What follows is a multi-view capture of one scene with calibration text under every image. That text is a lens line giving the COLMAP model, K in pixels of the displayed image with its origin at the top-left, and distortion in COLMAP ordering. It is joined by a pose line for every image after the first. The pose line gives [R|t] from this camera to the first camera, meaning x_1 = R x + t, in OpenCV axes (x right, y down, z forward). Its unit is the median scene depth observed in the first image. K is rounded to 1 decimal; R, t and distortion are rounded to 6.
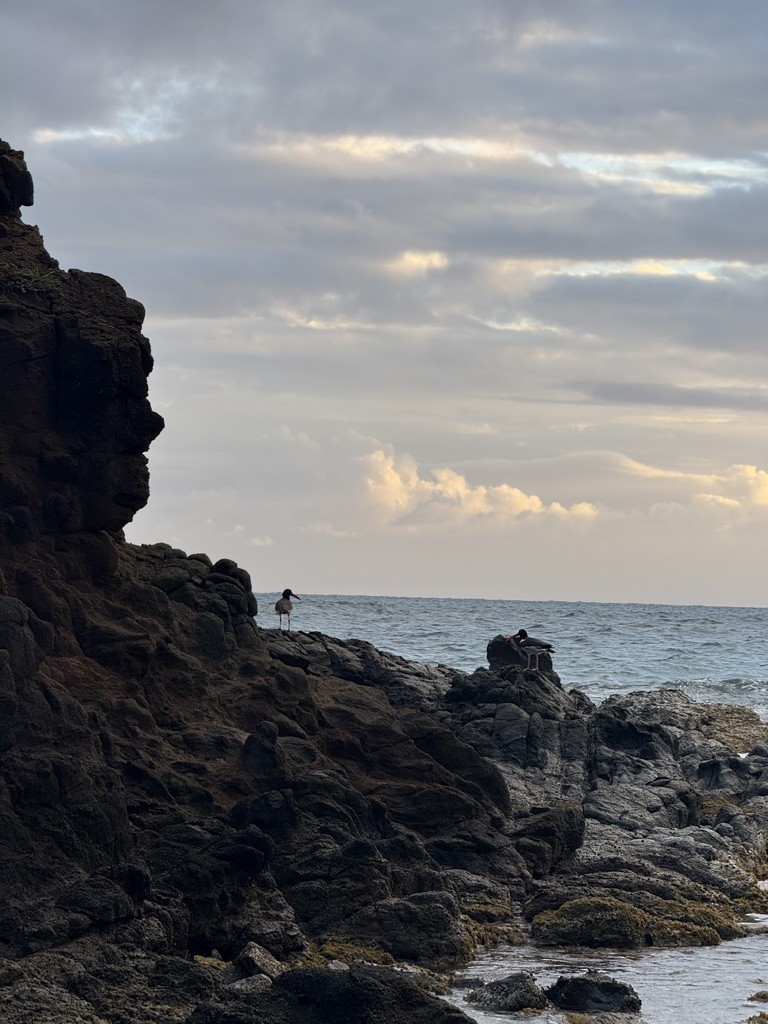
lens RADIAL K [[3657.8, 0, 384.4], [0, 3657.8, 511.2], [0, 0, 1]] dist [0.375342, 0.000000]
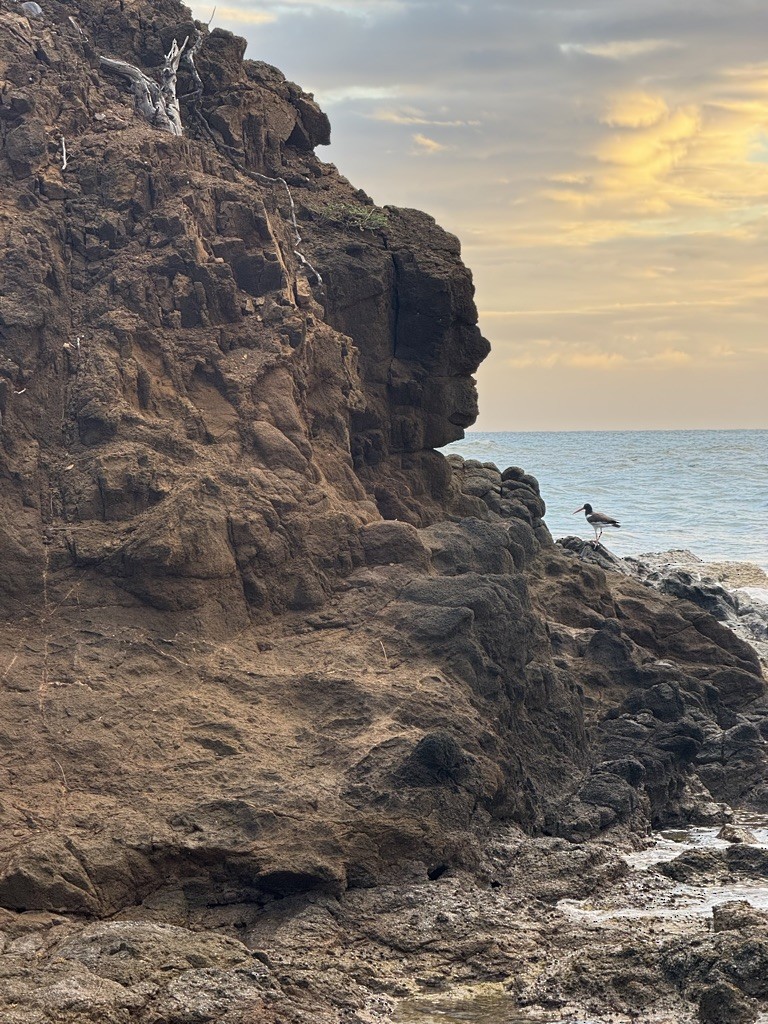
lens RADIAL K [[3657.8, 0, 383.6], [0, 3657.8, 512.7], [0, 0, 1]] dist [0.375342, 0.000000]
pose [[0.992058, -0.041798, 0.118636, -0.221814], [0.036188, 0.998140, 0.049059, -0.029311], [-0.120465, -0.044376, 0.991725, -0.072629]]
